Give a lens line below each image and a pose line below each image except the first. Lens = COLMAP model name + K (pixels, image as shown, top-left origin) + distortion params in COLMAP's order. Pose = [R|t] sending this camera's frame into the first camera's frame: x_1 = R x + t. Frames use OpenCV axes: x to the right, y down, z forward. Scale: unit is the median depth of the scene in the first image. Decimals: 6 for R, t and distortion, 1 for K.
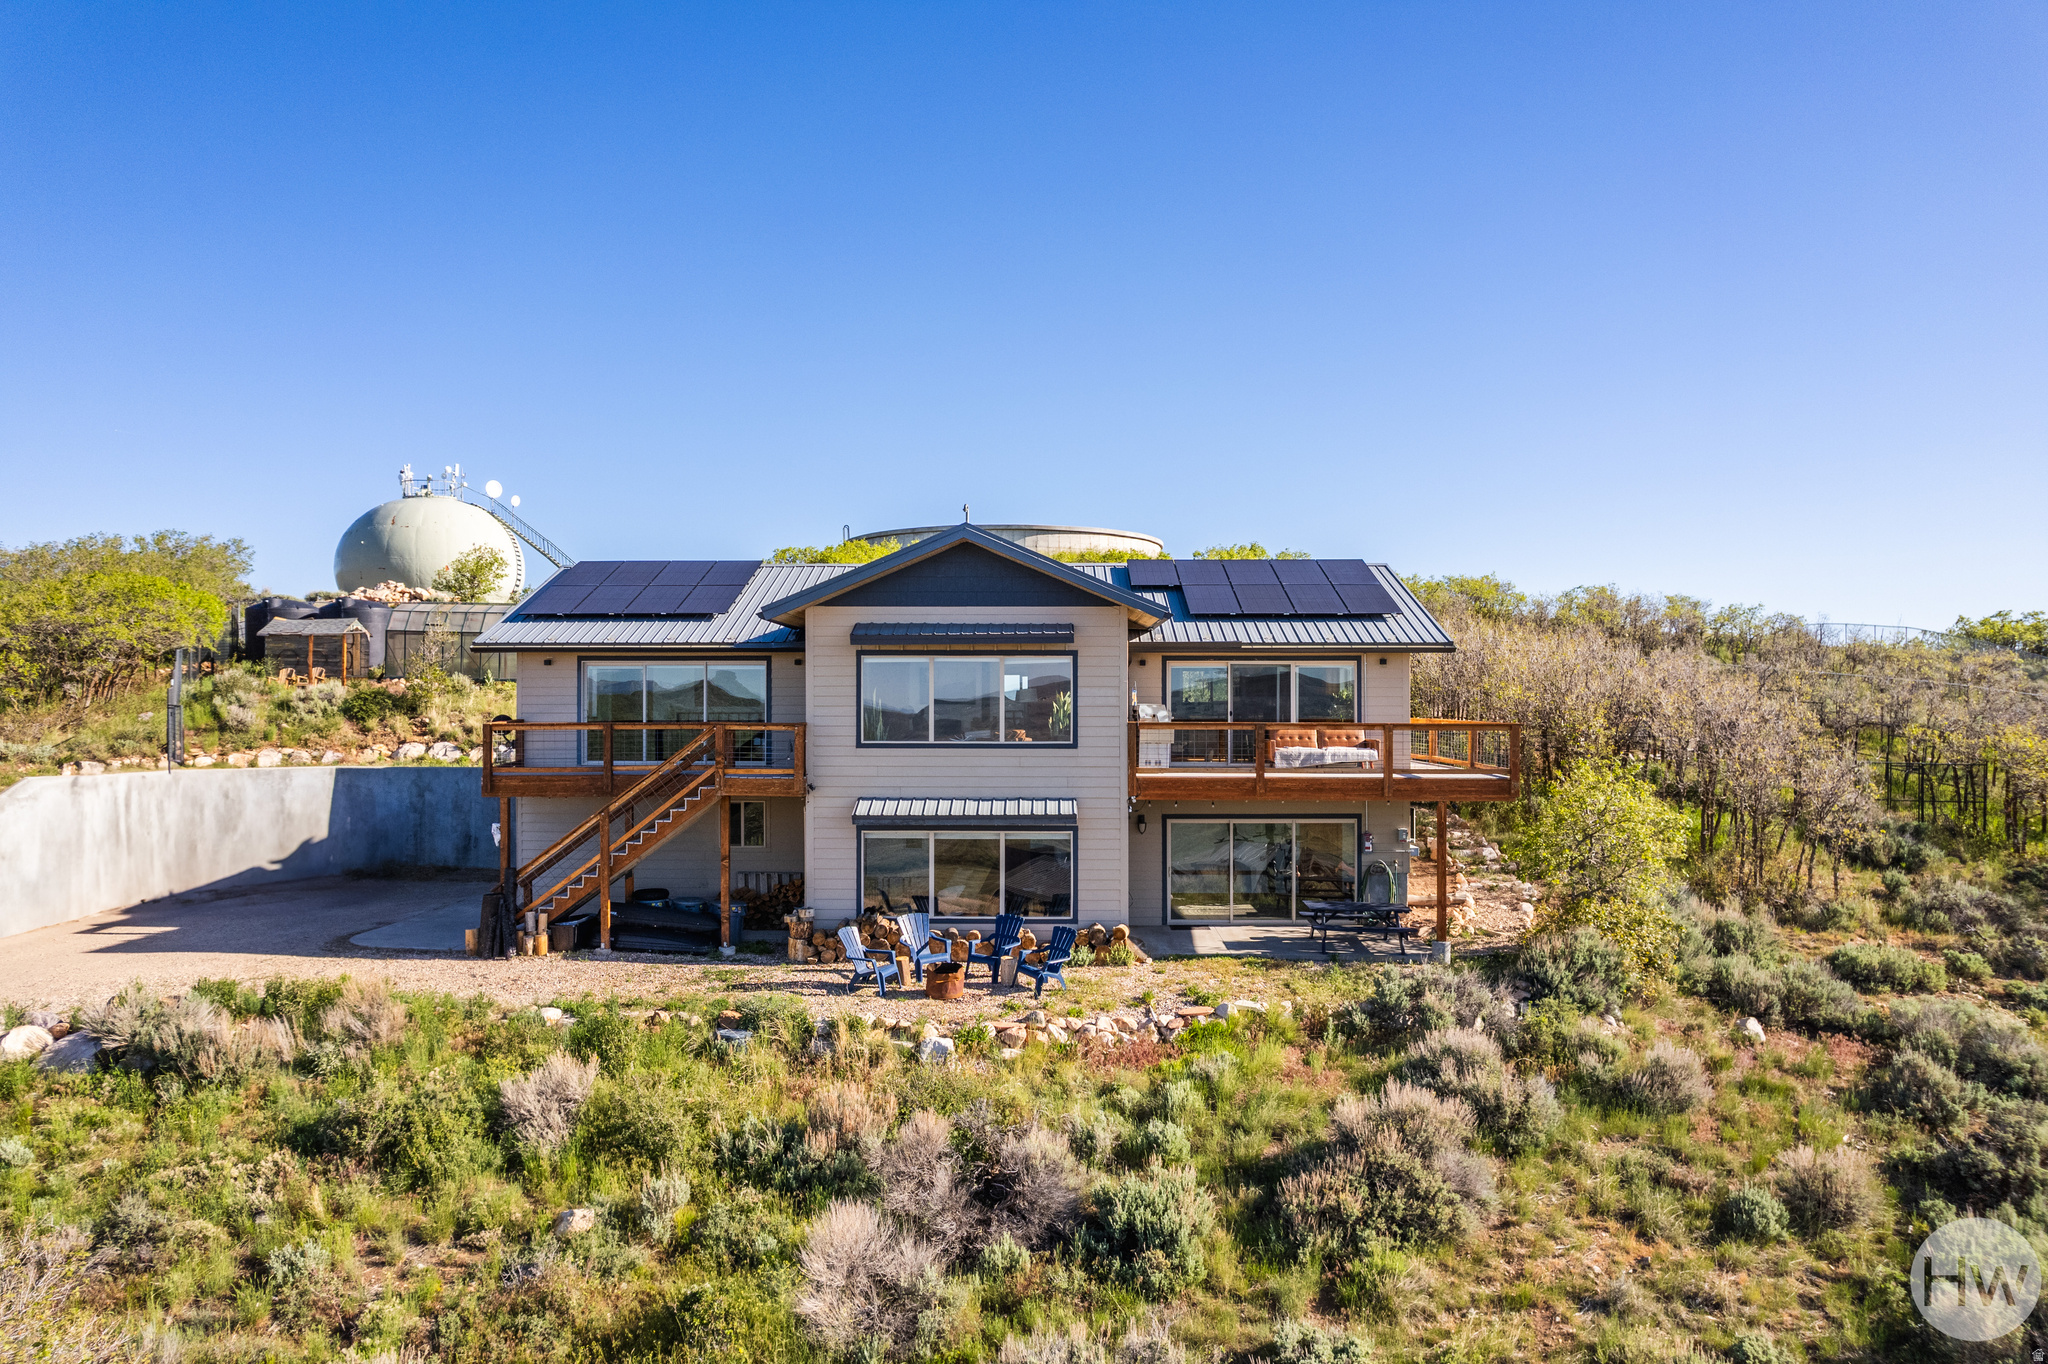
lens RADIAL K [[1329.7, 0, 1024.0], [0, 1329.7, 682.0], [0, 0, 1]] dist [-0.079873, 0.071913]
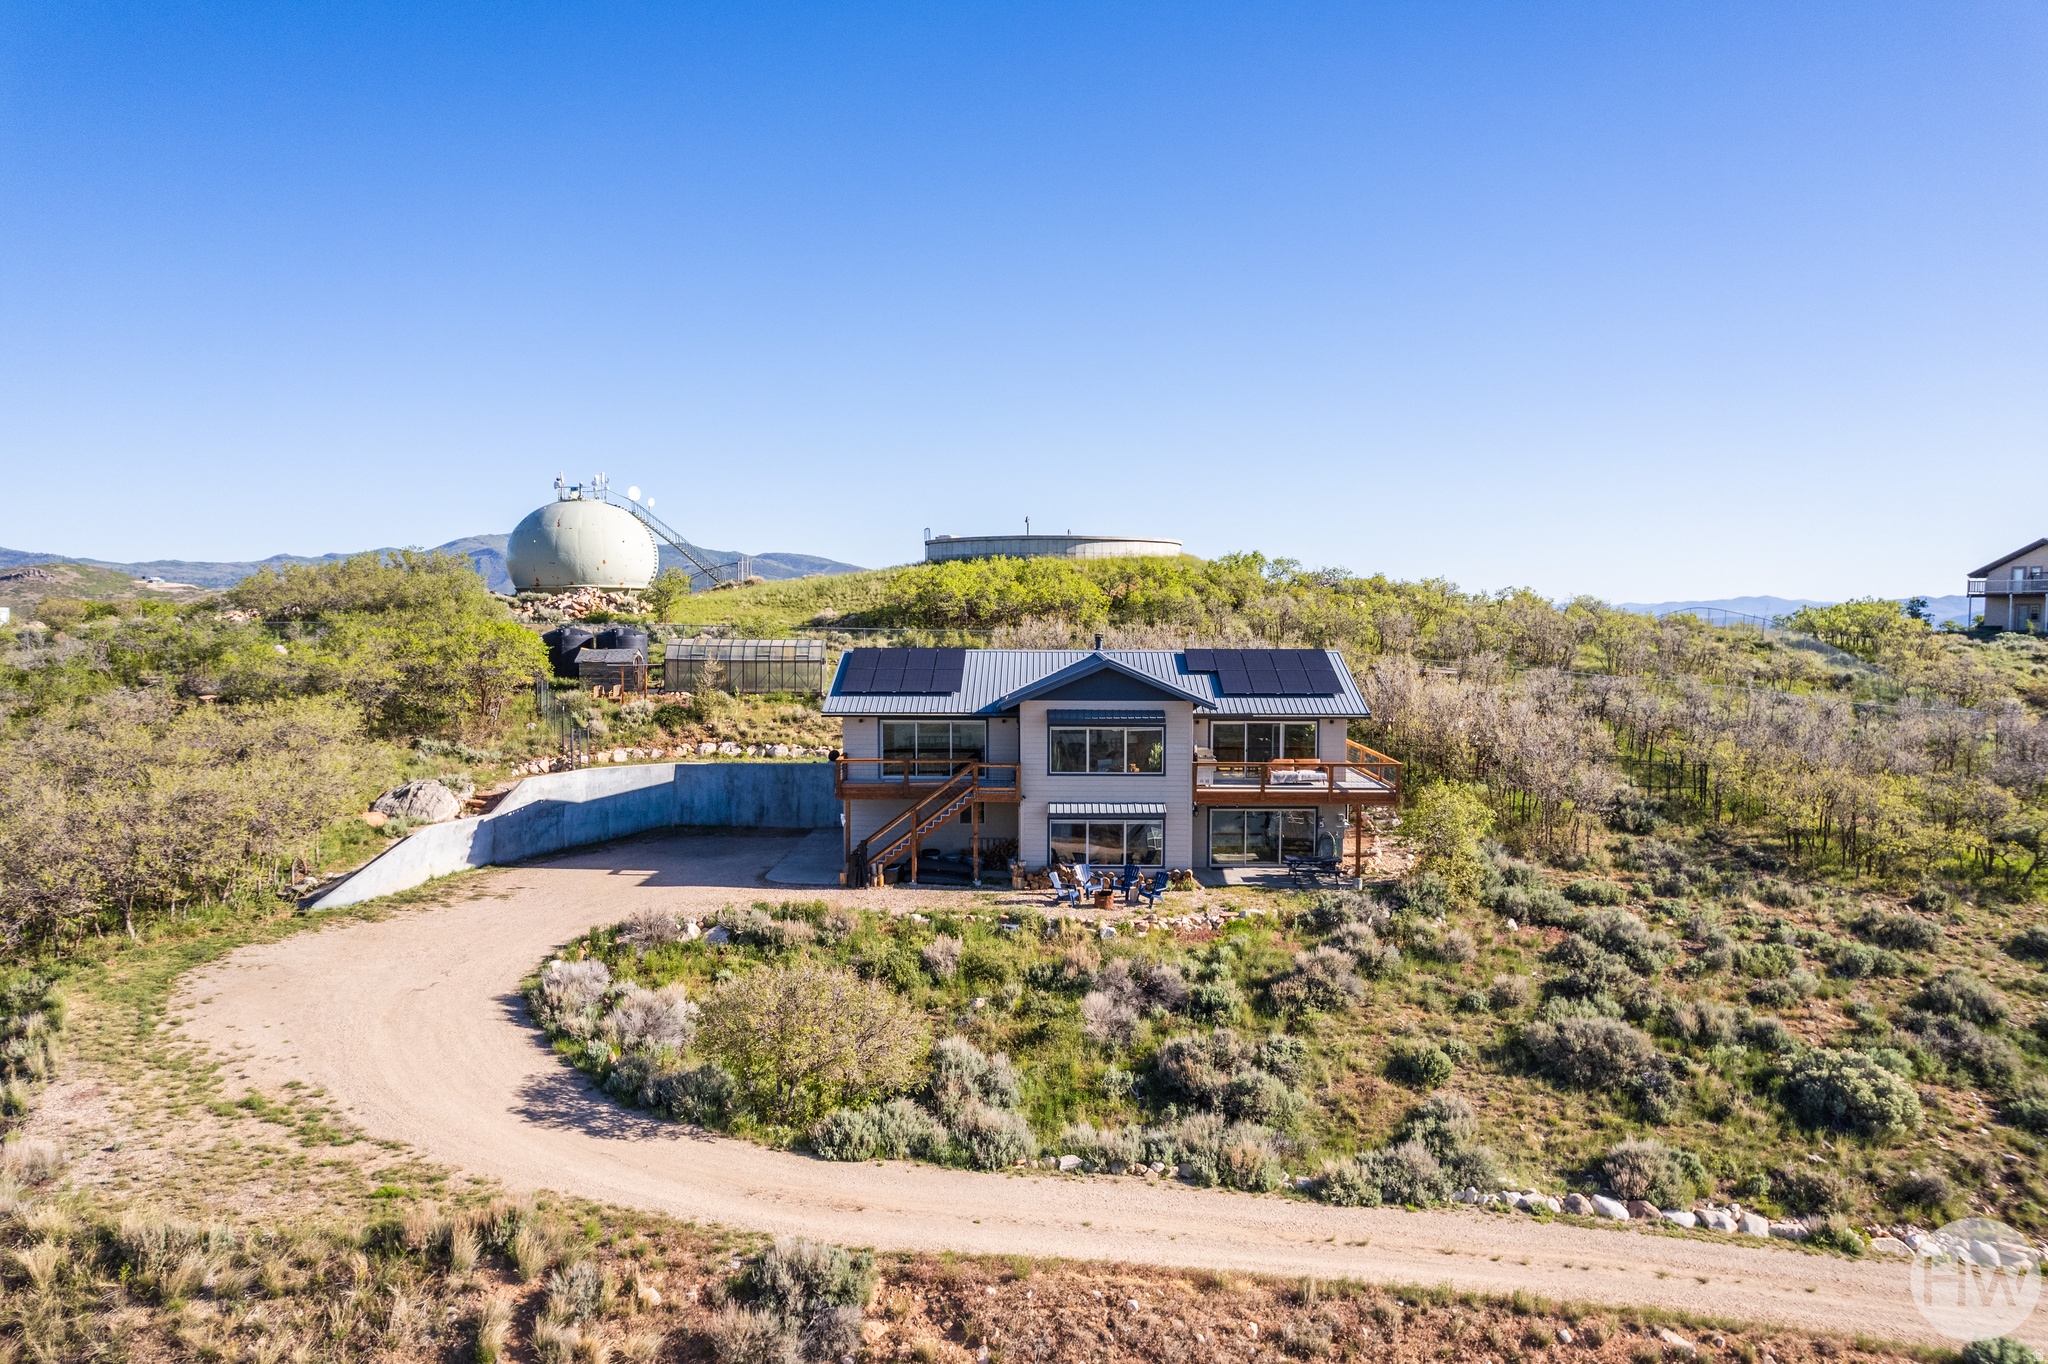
lens RADIAL K [[1315.0, 0, 1024.0], [0, 1315.0, 682.0], [0, 0, 1]] dist [-0.045785, -0.001978]
pose [[0.999997, 0.000068, 0.002502, -0.188561], [-0.000243, 0.997551, 0.069947, -0.244243], [-0.002492, -0.069948, 0.997548, -0.969506]]
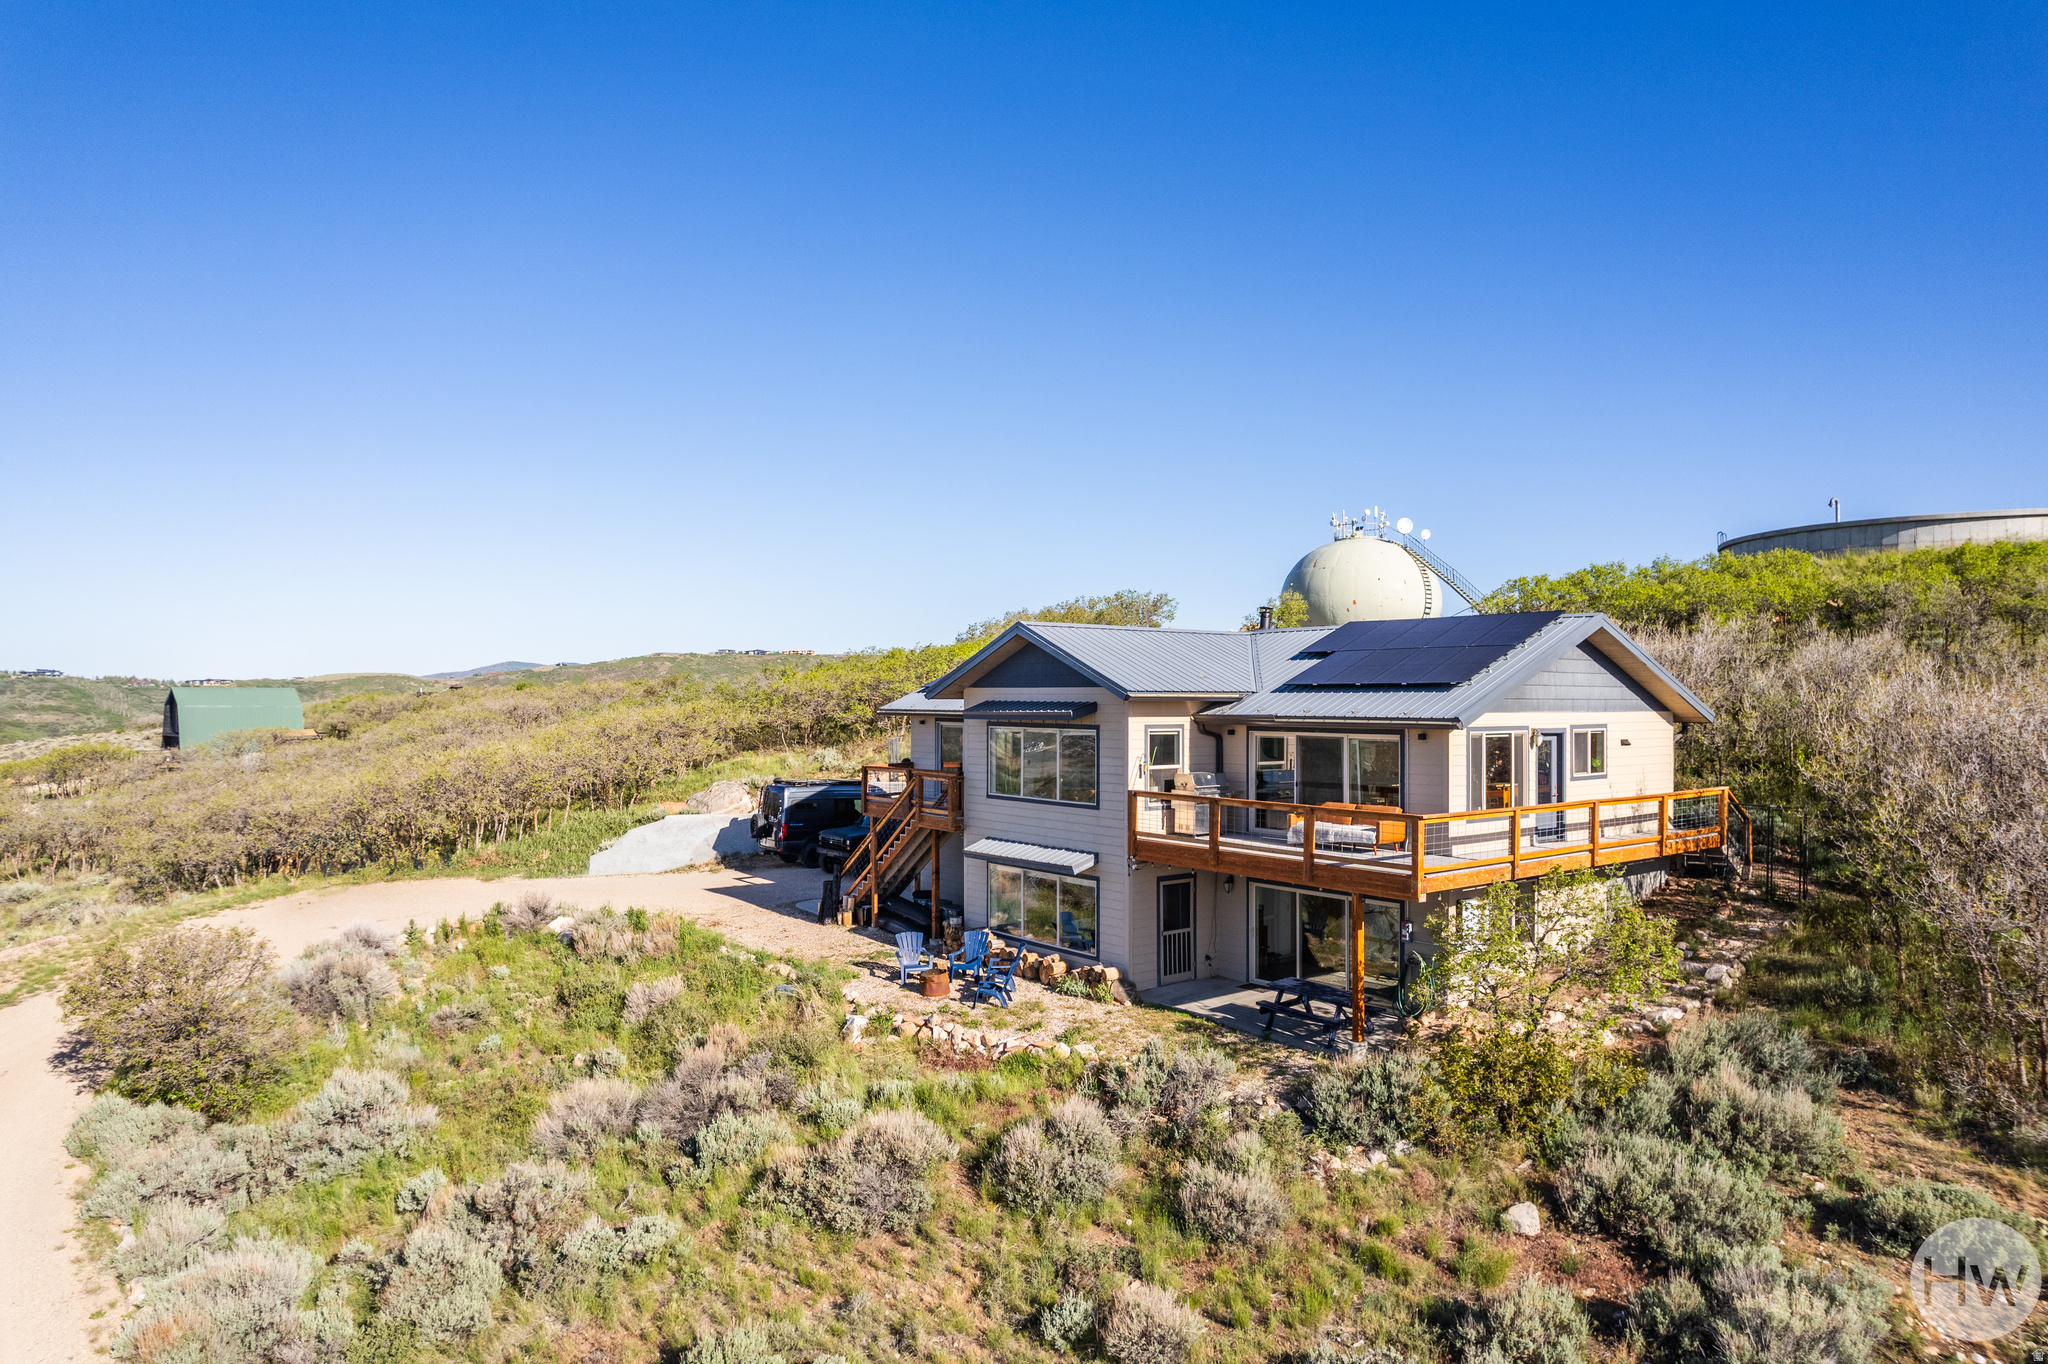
lens RADIAL K [[1296.4, 0, 1019.9], [0, 1296.4, 753.0], [0, 0, 1]] dist [-0.090190, 0.096365]
pose [[0.632698, 0.034031, -0.773650, 0.981473], [0.009230, 0.998632, 0.051476, -0.065459], [0.774343, -0.039709, 0.631519, 0.275718]]
